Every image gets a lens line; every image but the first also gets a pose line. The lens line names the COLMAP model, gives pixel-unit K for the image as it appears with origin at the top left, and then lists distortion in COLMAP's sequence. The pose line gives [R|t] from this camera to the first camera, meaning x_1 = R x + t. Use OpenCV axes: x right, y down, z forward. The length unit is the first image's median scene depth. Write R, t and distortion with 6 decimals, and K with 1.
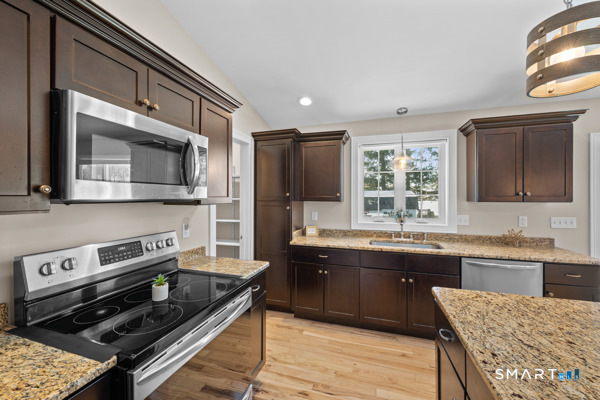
lens RADIAL K [[239.1, 0, 301.9], [0, 239.1, 196.9], [0, 0, 1]] dist [0.007232, 0.000031]
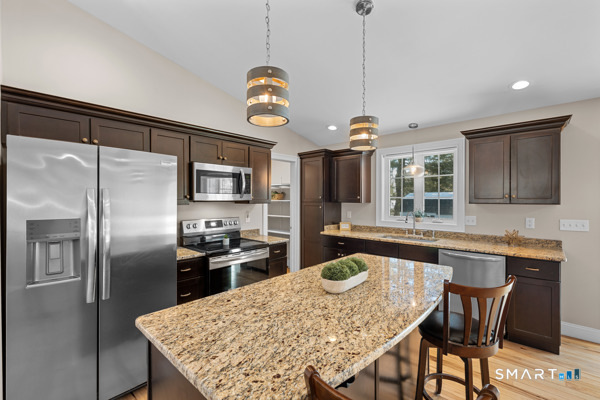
lens RADIAL K [[265.3, 0, 300.0], [0, 265.3, 200.0], [0, 0, 1]] dist [0.021020, -0.000251]
pose [[0.908644, 0.001780, -0.417569, 0.504885], [0.000231, 0.999989, 0.004764, -0.002497], [0.417572, -0.004425, 0.908633, -0.454678]]
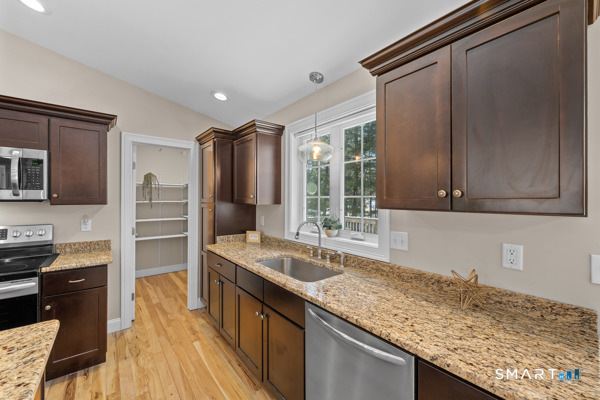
lens RADIAL K [[236.5, 0, 296.6], [0, 236.5, 199.5], [0, 0, 1]] dist [0.000631, -0.000022]
pose [[0.832583, 0.002631, -0.553895, 0.828697], [-0.002489, 0.999996, 0.001009, 0.000296], [0.553895, 0.000539, 0.832586, 0.427284]]
